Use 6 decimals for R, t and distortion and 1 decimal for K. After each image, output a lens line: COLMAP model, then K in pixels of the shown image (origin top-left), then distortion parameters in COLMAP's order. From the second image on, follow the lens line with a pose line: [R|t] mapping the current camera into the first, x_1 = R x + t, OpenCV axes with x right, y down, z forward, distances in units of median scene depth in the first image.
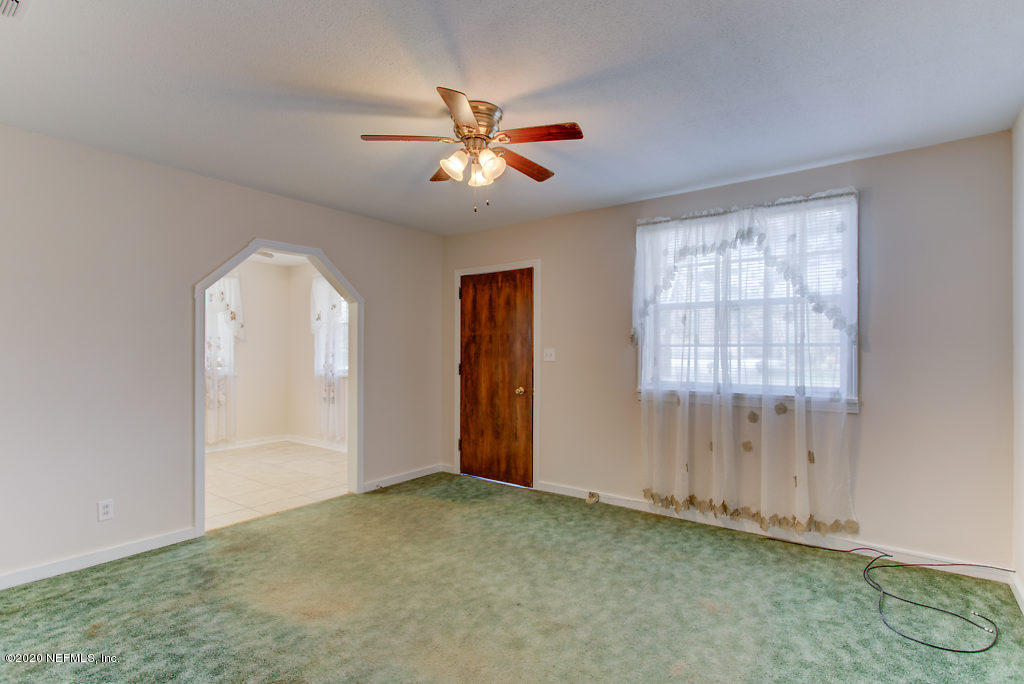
lens RADIAL K [[562.1, 0, 512.2], [0, 562.1, 346.1], [0, 0, 1]] dist [-0.000321, -0.000013]
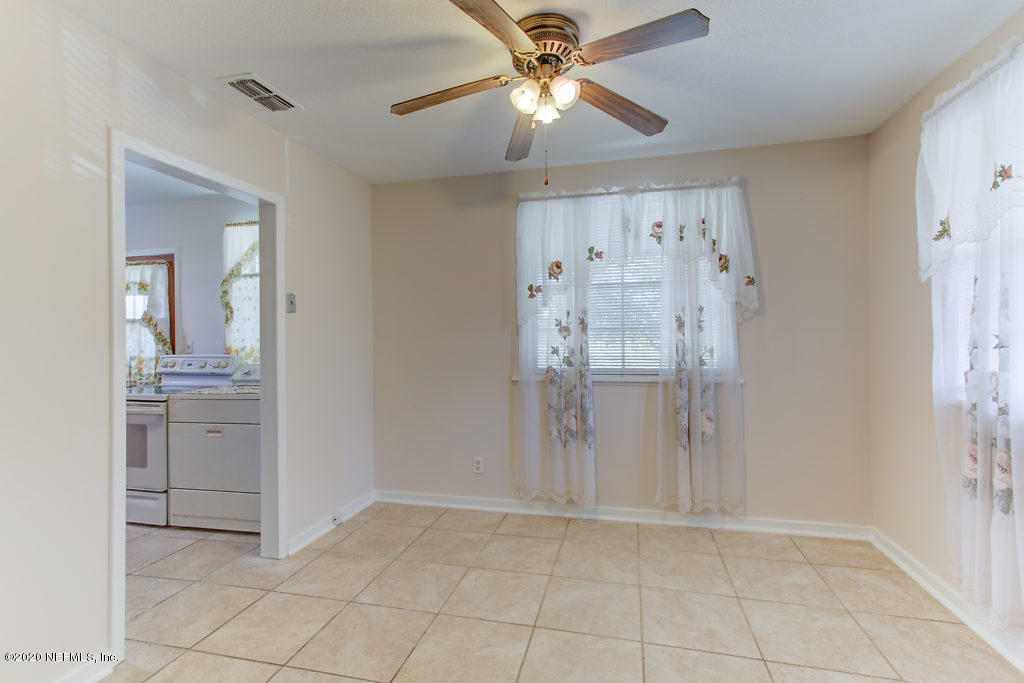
lens RADIAL K [[491.2, 0, 510.4], [0, 491.2, 335.8], [0, 0, 1]] dist [0.014626, 0.003224]
pose [[0.425307, -0.011994, -0.904969, -0.191096], [0.025145, 0.999683, -0.001432, 0.006197], [0.904700, -0.022146, 0.425474, 0.653488]]
